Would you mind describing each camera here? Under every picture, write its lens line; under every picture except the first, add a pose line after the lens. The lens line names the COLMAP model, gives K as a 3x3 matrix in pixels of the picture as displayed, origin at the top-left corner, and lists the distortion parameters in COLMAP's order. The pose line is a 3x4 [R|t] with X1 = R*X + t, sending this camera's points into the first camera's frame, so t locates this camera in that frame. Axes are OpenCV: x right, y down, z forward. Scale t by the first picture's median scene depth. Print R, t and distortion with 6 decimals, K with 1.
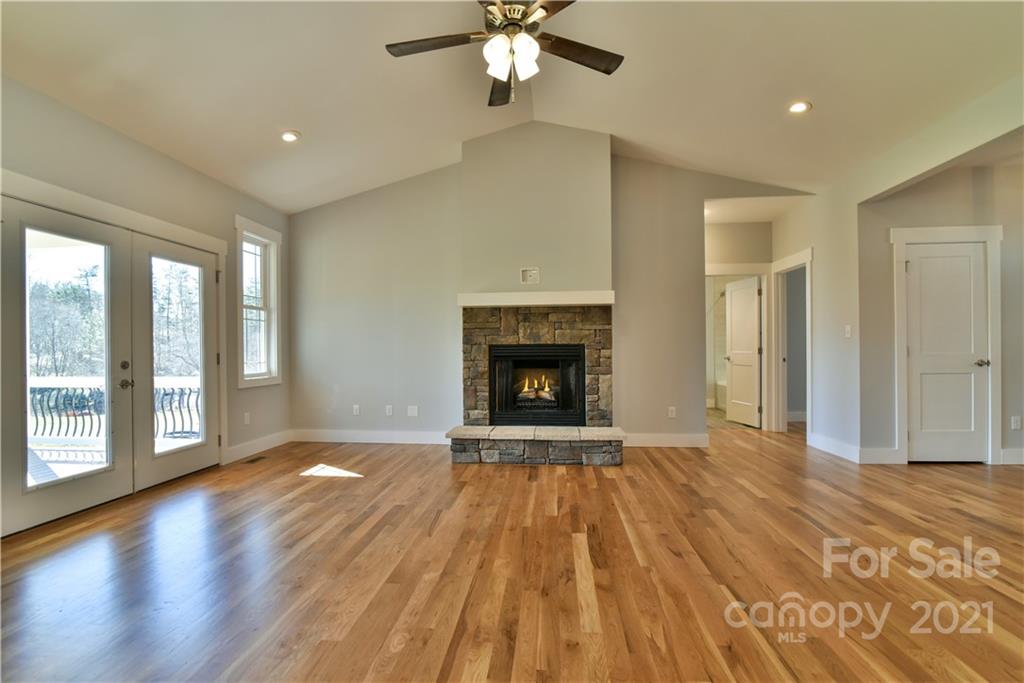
lens RADIAL K [[465.9, 0, 507.0], [0, 465.9, 346.8], [0, 0, 1]] dist [-0.002130, -0.000156]
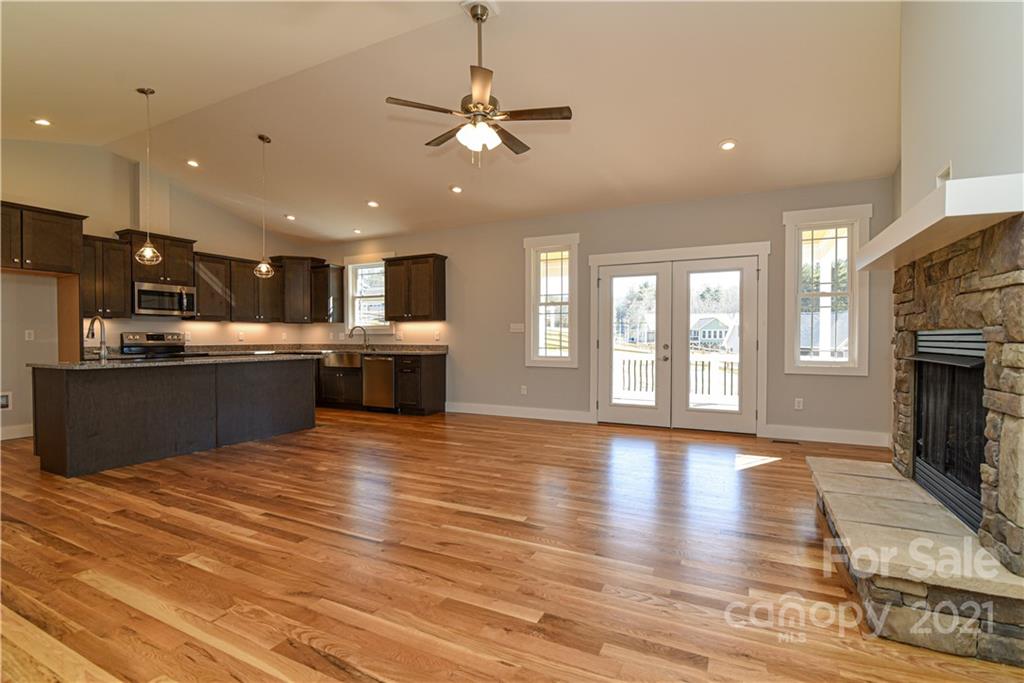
lens RADIAL K [[465.9, 0, 507.0], [0, 465.9, 346.8], [0, 0, 1]] dist [-0.002130, -0.000156]
pose [[-0.355693, 0.026518, -0.934227, 1.046070], [0.004942, 0.999637, 0.026493, -0.006477], [0.934590, 0.004806, -0.355695, 1.243520]]
